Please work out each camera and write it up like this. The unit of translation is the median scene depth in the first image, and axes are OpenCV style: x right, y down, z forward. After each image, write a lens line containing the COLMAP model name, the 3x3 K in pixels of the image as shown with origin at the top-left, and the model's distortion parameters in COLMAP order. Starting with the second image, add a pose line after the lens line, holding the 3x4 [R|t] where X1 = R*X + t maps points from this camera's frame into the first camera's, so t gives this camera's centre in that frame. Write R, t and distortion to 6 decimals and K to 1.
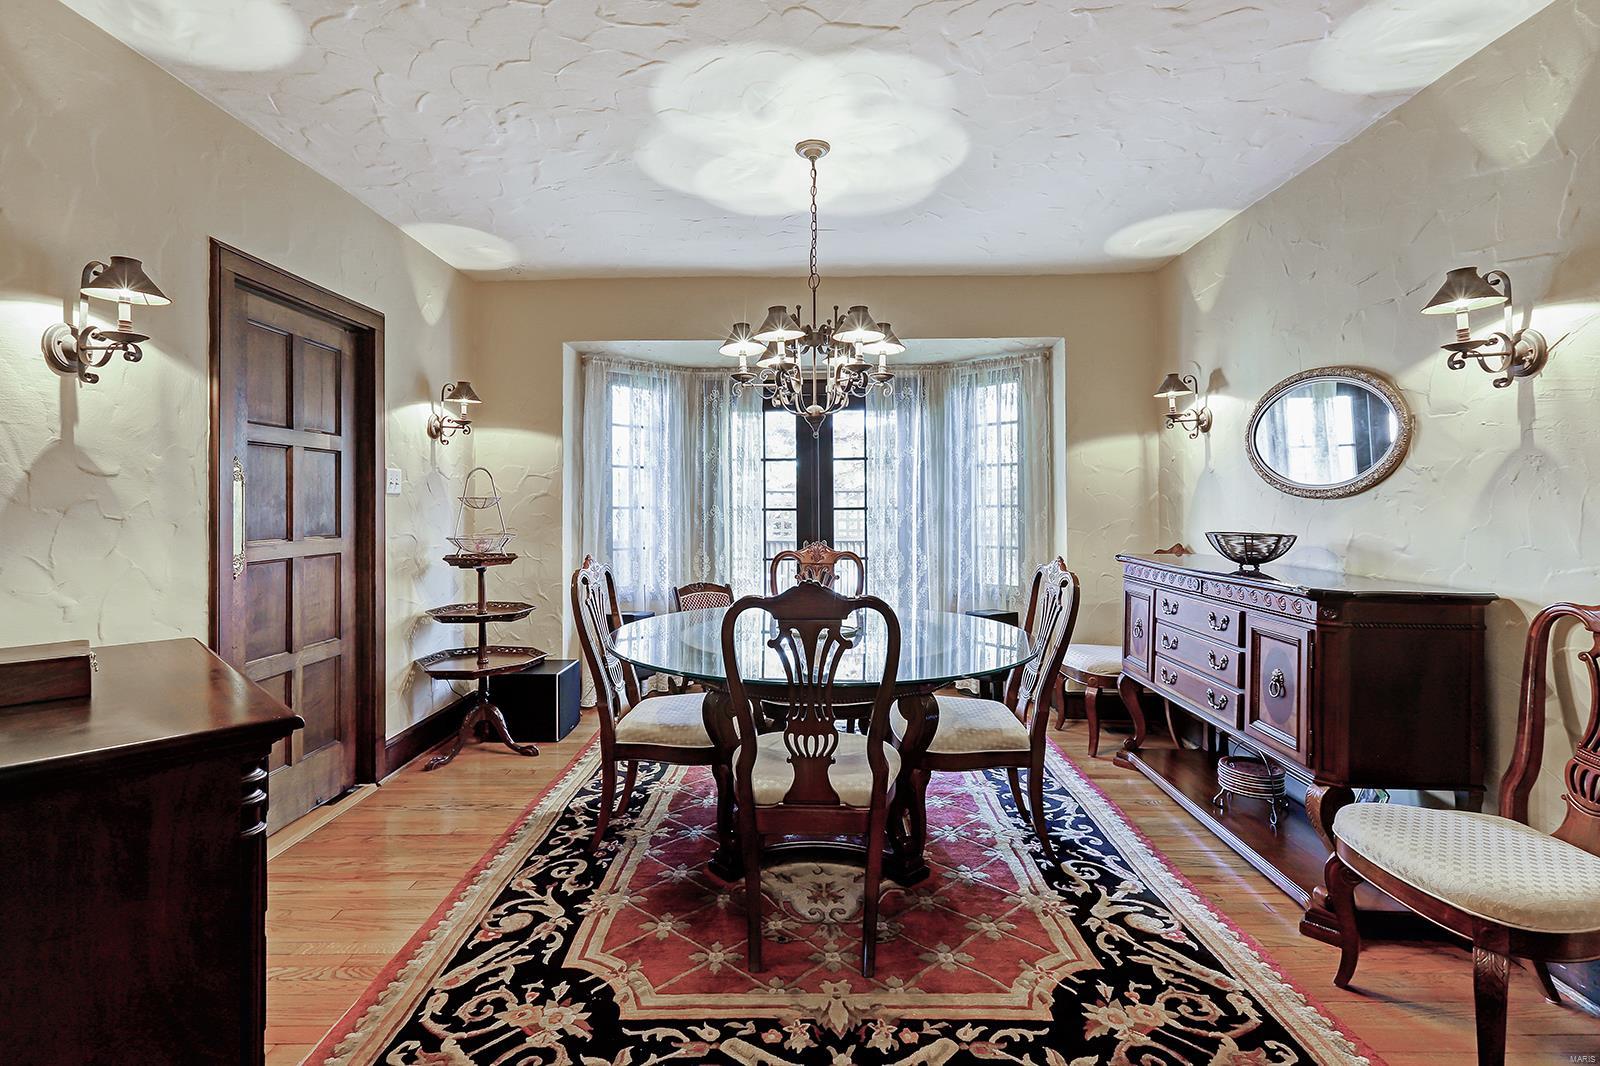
lens RADIAL K [[736.0, 0, 800.8], [0, 736.0, 496.5], [0, 0, 1]] dist [0.000795, 0.000195]
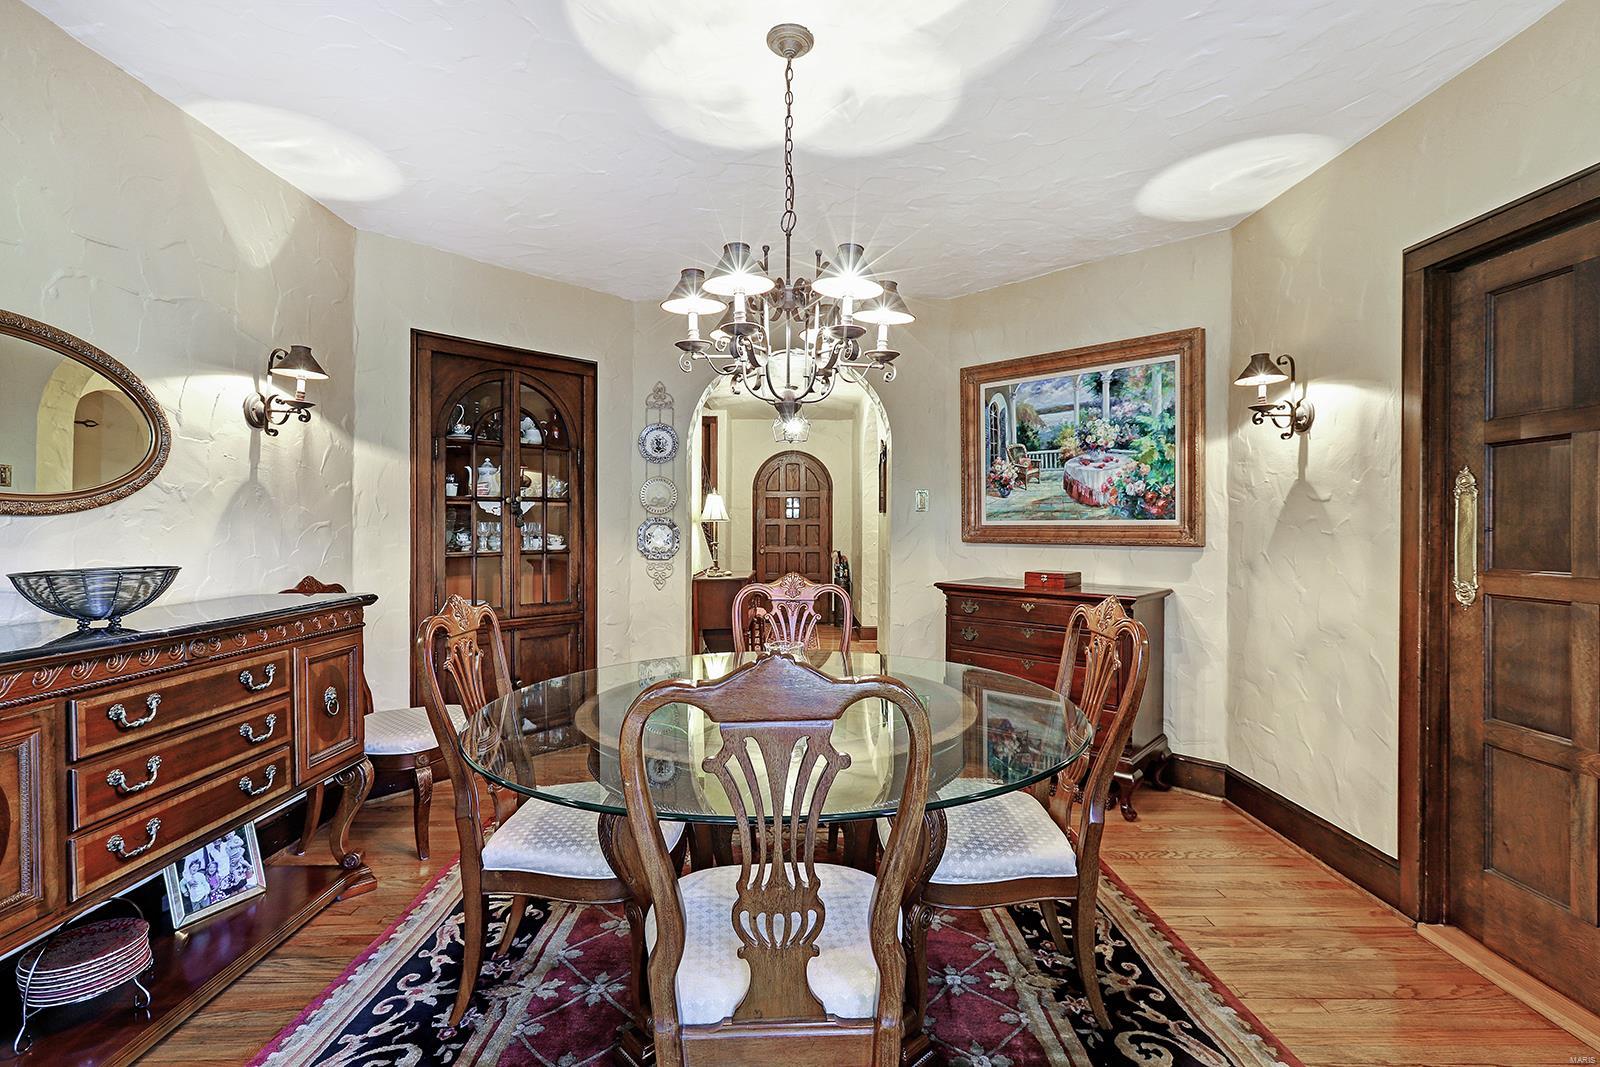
lens RADIAL K [[725.3, 0, 795.9], [0, 725.3, 538.8], [0, 0, 1]] dist [0.002646, 0.000935]
pose [[-0.999835, 0.001407, -0.018101, 0.025951], [0.001218, 0.999945, 0.010446, 0.020149], [0.018115, 0.010422, -0.999782, 1.849600]]
